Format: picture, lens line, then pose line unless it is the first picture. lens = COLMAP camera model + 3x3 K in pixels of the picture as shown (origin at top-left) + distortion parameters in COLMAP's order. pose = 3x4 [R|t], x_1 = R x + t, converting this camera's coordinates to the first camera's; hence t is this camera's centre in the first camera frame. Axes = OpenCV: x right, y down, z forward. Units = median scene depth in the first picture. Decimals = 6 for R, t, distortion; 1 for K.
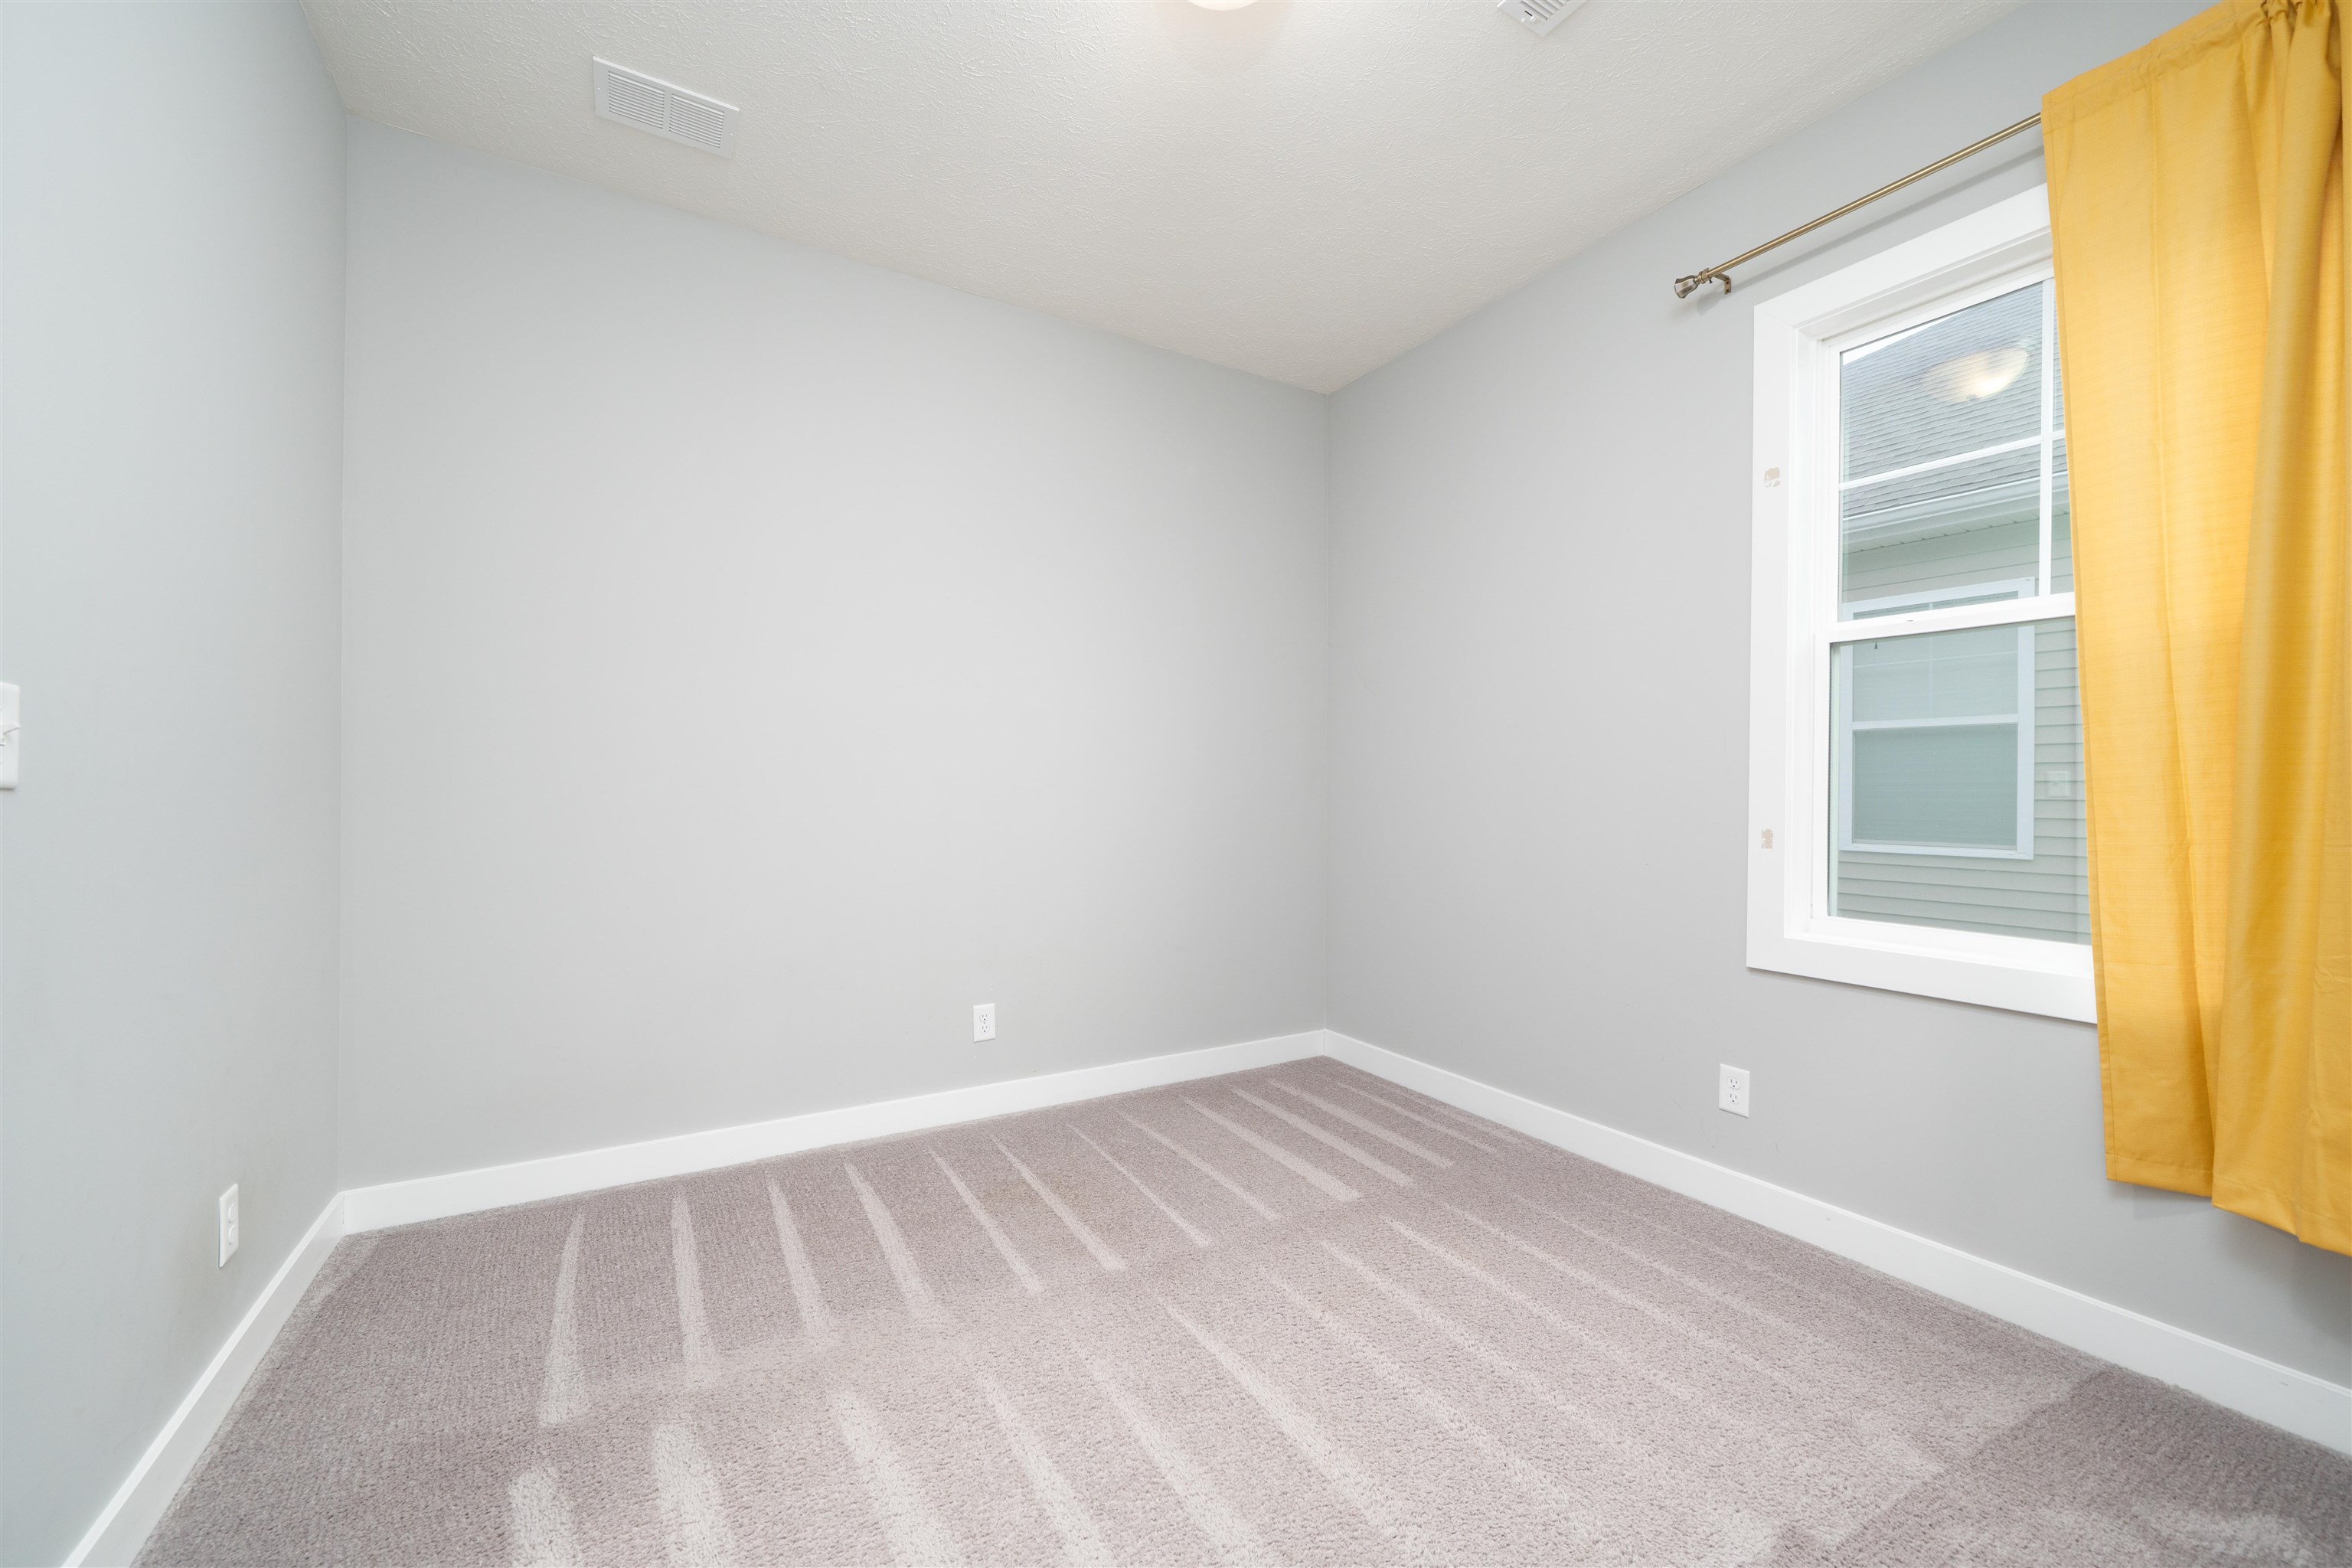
lens RADIAL K [[911.2, 0, 1179.2], [0, 911.2, 789.7], [0, 0, 1]] dist [-0.003303, -0.000023]
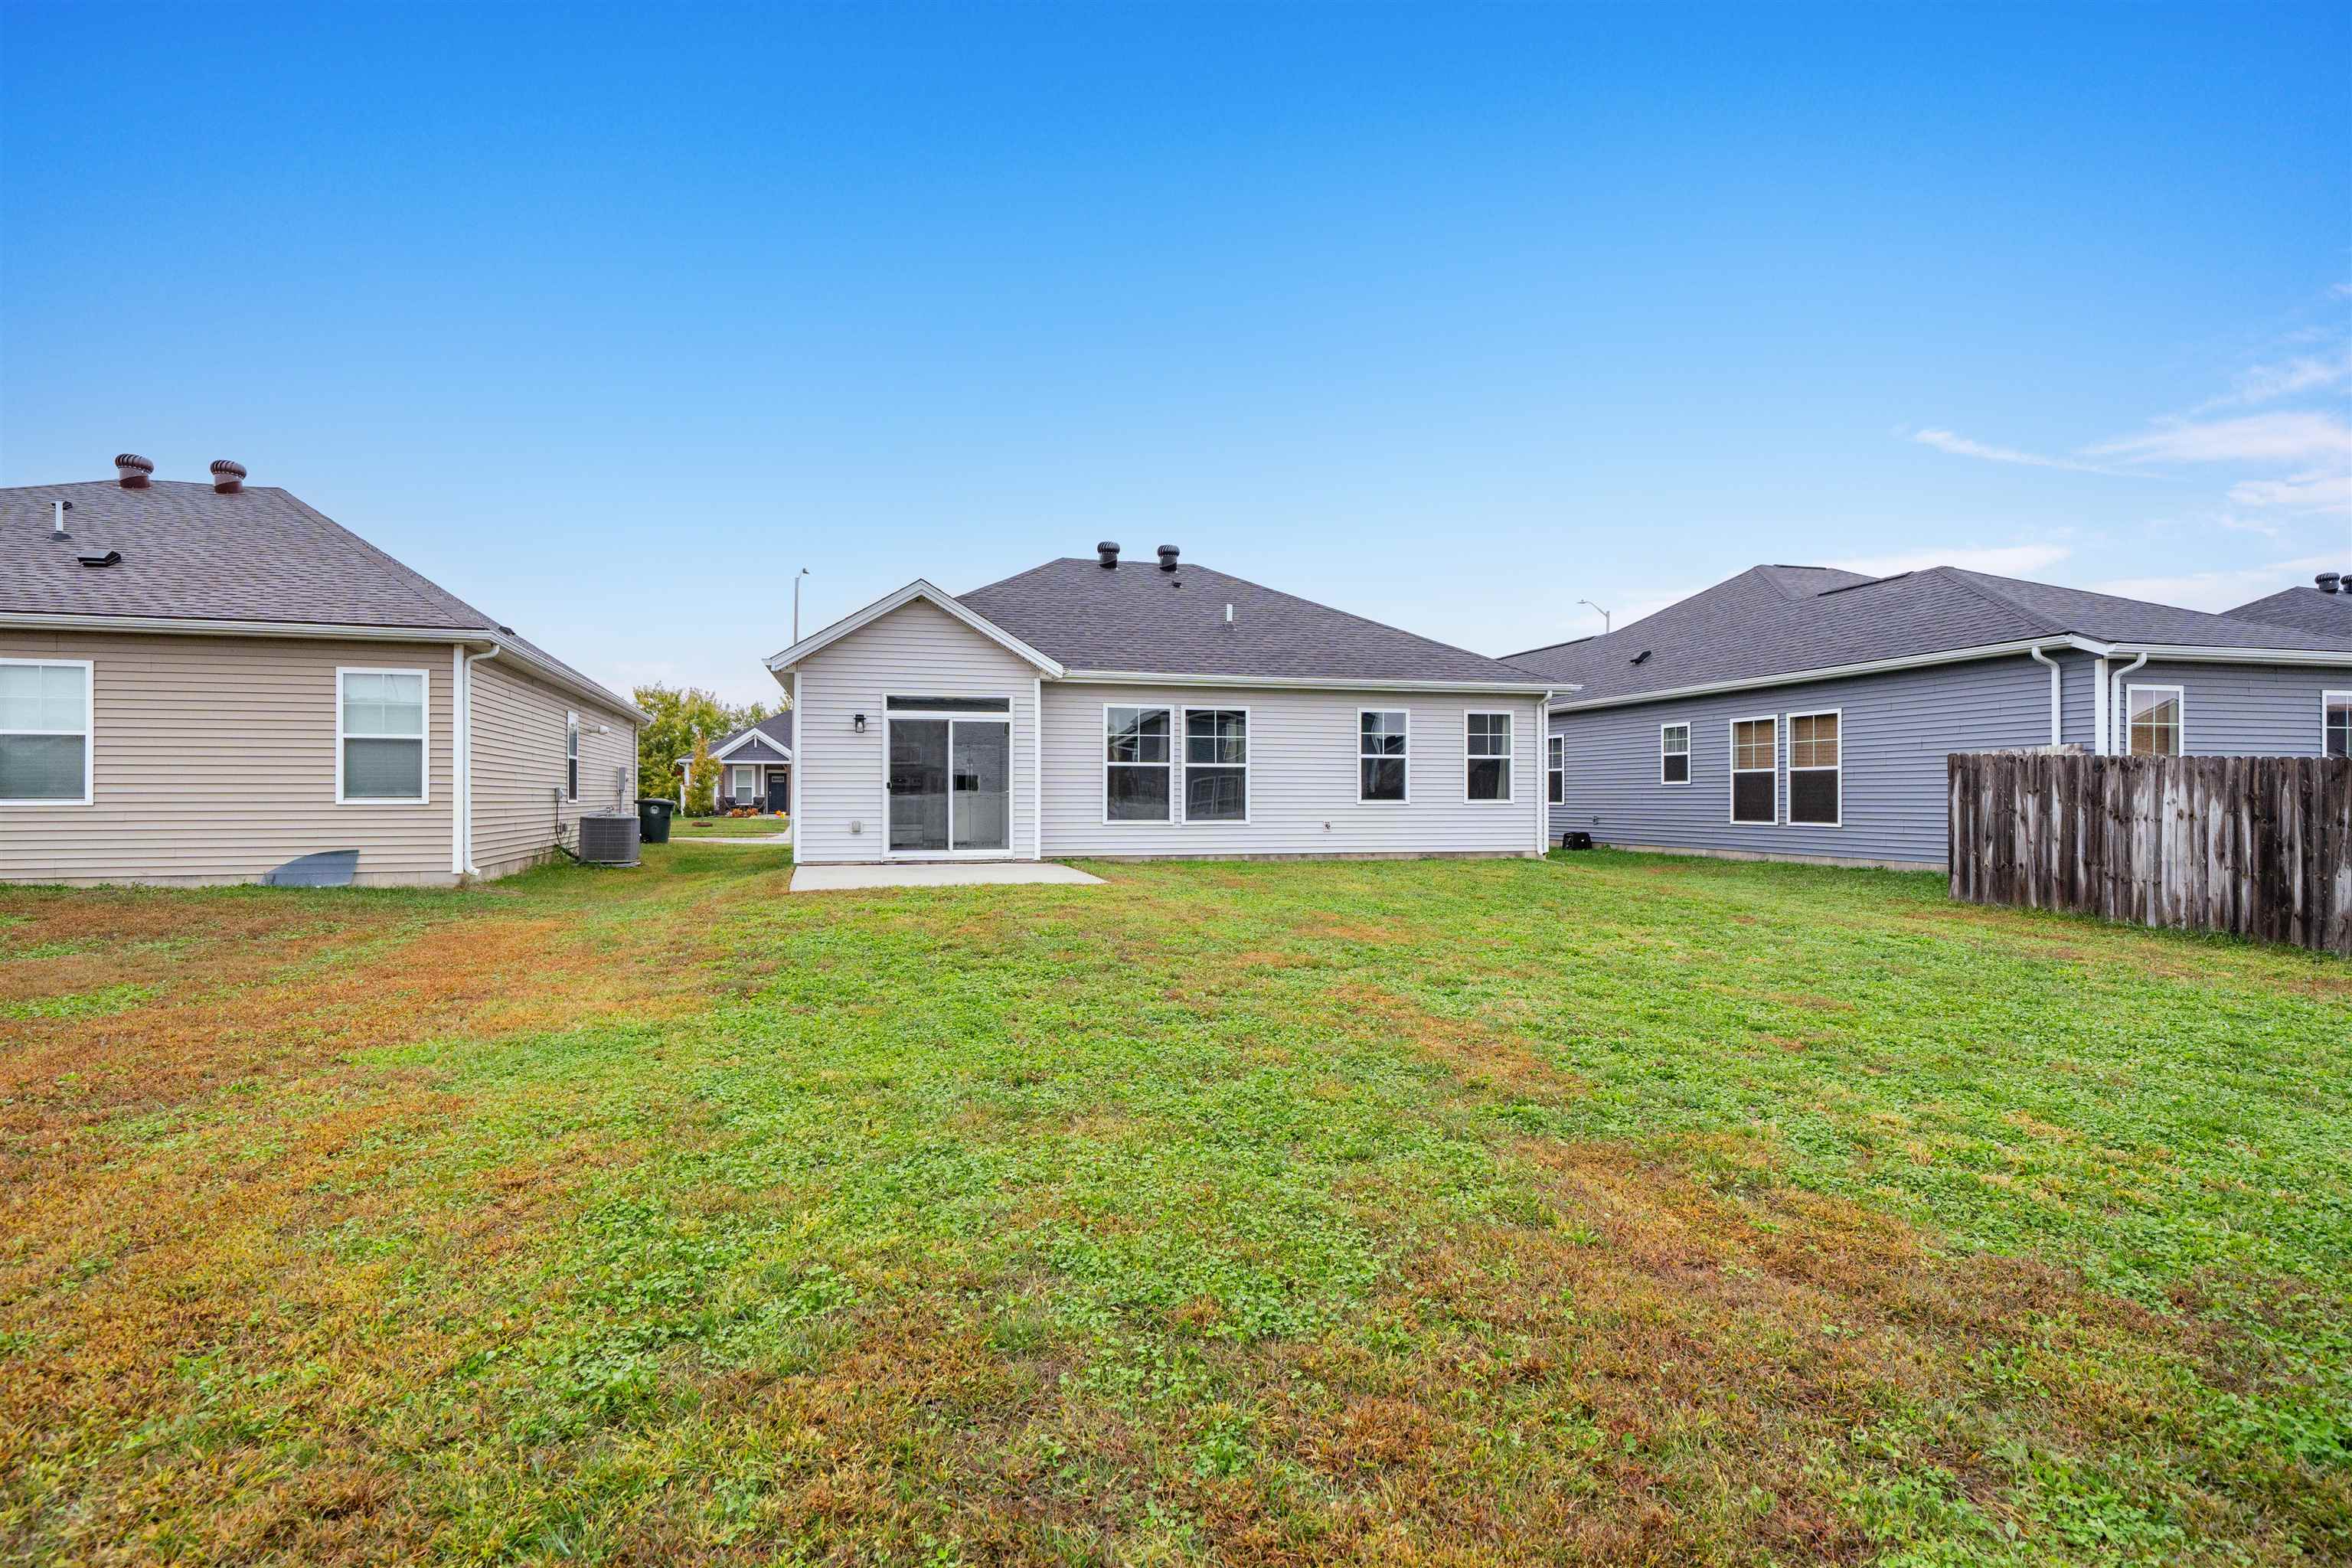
lens RADIAL K [[1164.9, 0, 1175.6], [0, 1164.9, 779.0], [0, 0, 1]] dist [-0.000256, -0.000020]
pose [[0.256178, 0.000731, 0.966629, -1.206682], [-0.000398, 1.000000, -0.000651, 0.020688], [-0.966630, -0.000218, 0.256178, -1.342697]]
